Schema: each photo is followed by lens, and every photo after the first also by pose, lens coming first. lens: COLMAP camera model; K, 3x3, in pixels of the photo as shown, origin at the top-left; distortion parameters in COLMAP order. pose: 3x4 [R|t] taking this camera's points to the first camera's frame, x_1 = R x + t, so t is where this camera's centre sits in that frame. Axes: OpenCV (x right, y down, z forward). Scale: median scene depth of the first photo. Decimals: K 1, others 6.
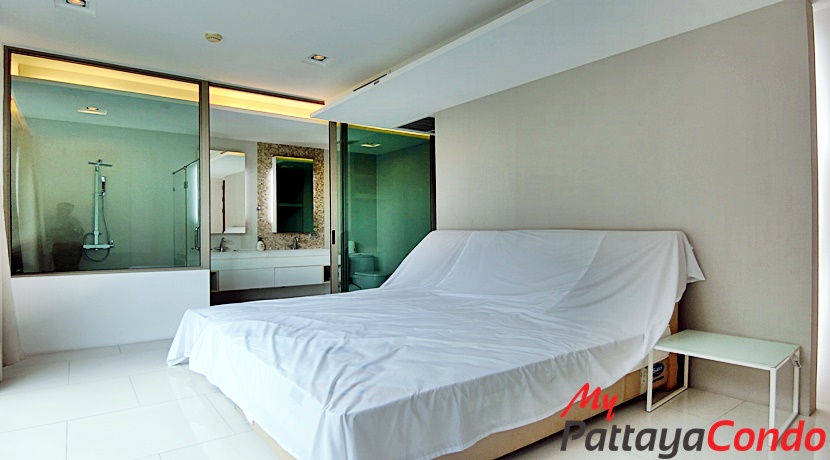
lens RADIAL K [[470.1, 0, 415.0], [0, 470.1, 230.0], [0, 0, 1]] dist [-0.000566, -0.010422]
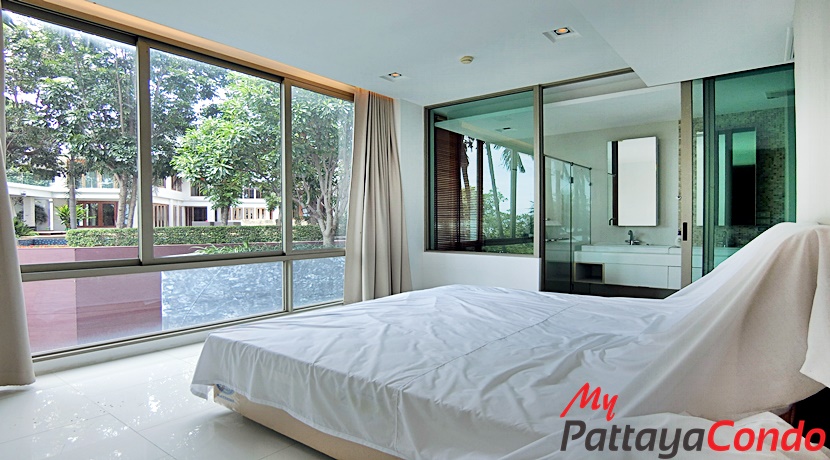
lens RADIAL K [[470.1, 0, 415.0], [0, 470.1, 230.0], [0, 0, 1]] dist [-0.000566, -0.010422]
pose [[0.234740, 0.020180, -0.971849, 0.541043], [-0.002889, 0.999795, 0.020063, -0.001100], [0.972054, -0.001902, 0.234750, 0.441504]]
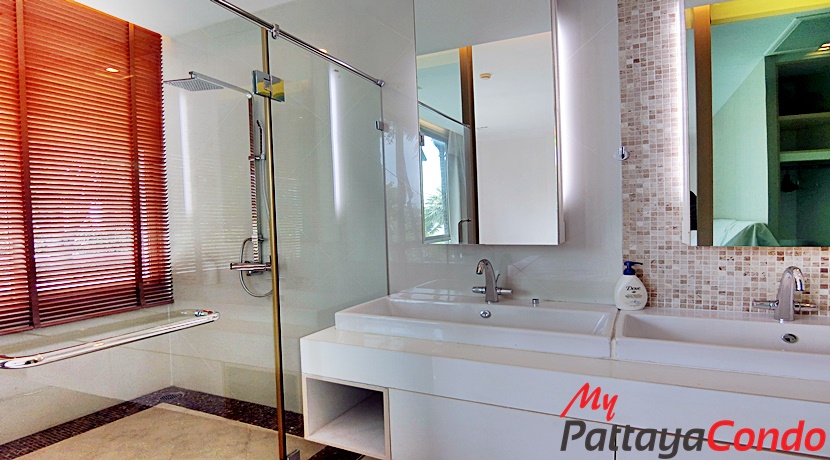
lens RADIAL K [[470.1, 0, 415.0], [0, 470.1, 230.0], [0, 0, 1]] dist [-0.000566, -0.010422]
pose [[0.389227, 0.003771, -0.921134, -0.178507], [0.028800, 0.999453, 0.016261, -0.013524], [0.920691, -0.032858, 0.388906, 1.072588]]
